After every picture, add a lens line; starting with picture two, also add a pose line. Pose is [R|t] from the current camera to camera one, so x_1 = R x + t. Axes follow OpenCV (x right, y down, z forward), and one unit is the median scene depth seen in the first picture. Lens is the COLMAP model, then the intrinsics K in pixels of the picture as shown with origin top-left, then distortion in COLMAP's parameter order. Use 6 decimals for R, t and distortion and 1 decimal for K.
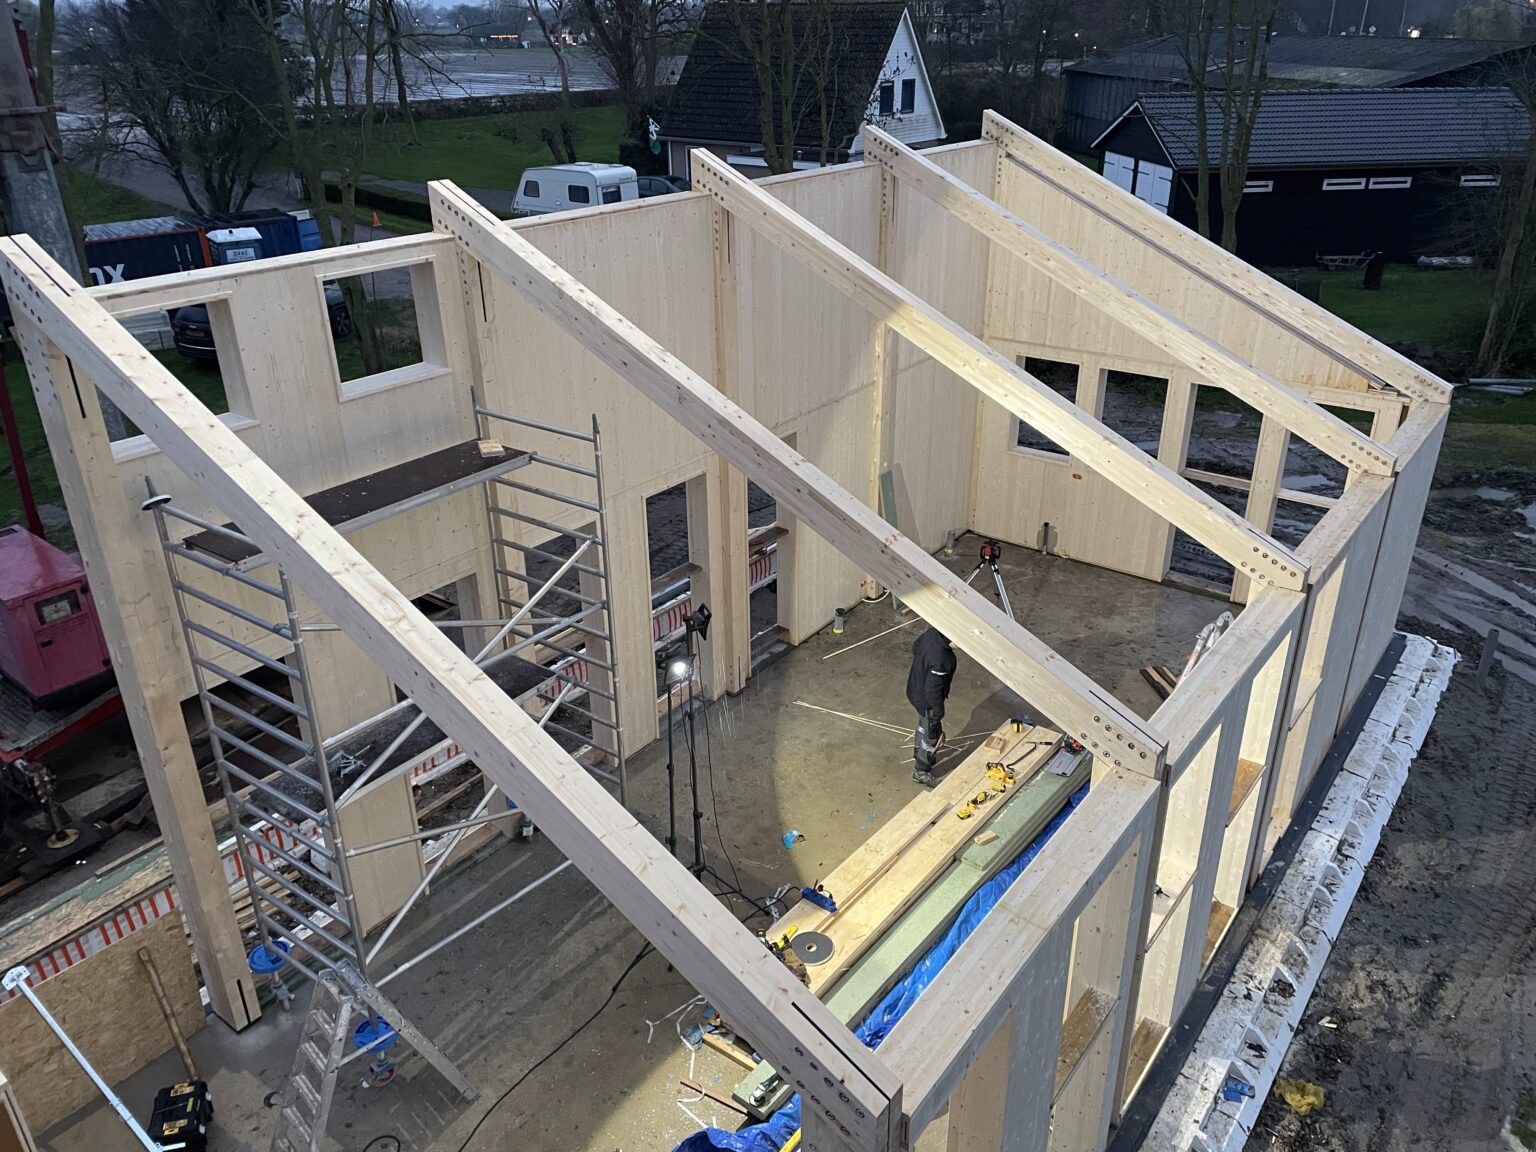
lens RADIAL K [[1180.2, 0, 780.6], [0, 1180.2, 555.9], [0, 0, 1]] dist [0.089420, -0.097961]
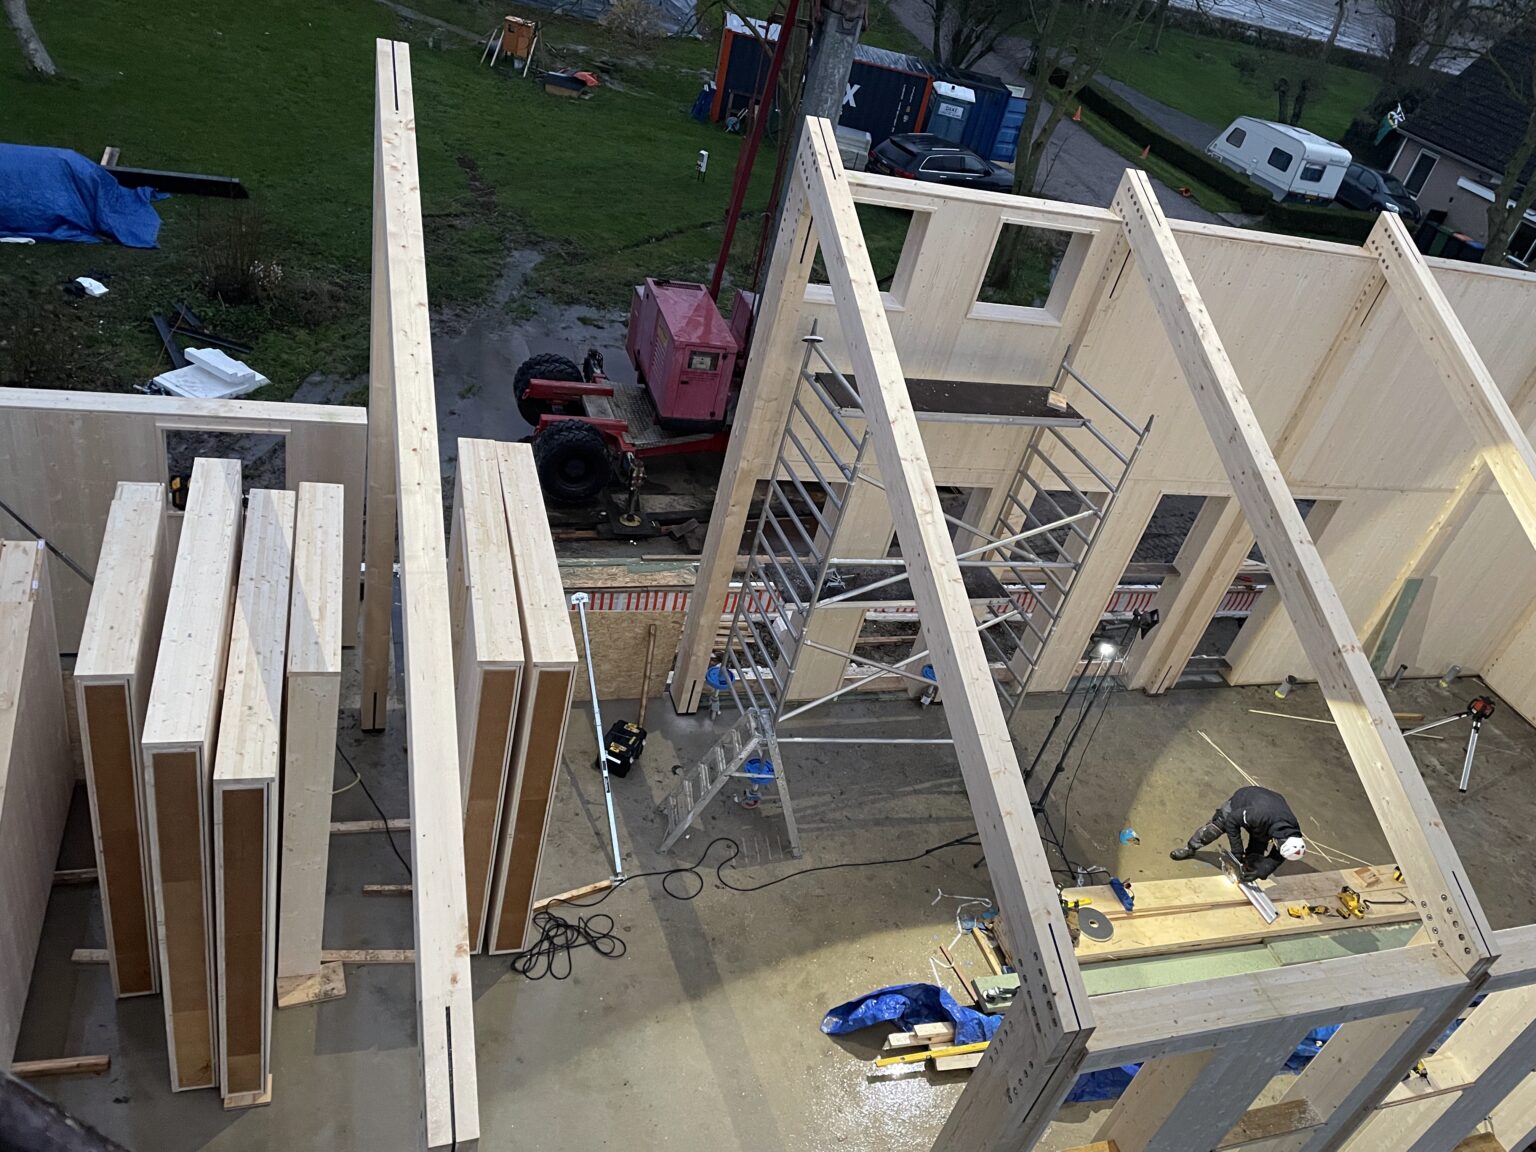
lens RADIAL K [[1180.2, 0, 780.6], [0, 1180.2, 555.9], [0, 0, 1]] dist [0.089420, -0.097961]
pose [[0.800840, 0.482387, -0.354907, 0.023426], [-0.452965, 0.875565, 0.167954, -0.030834], [0.391763, 0.026256, 0.919691, -0.165536]]
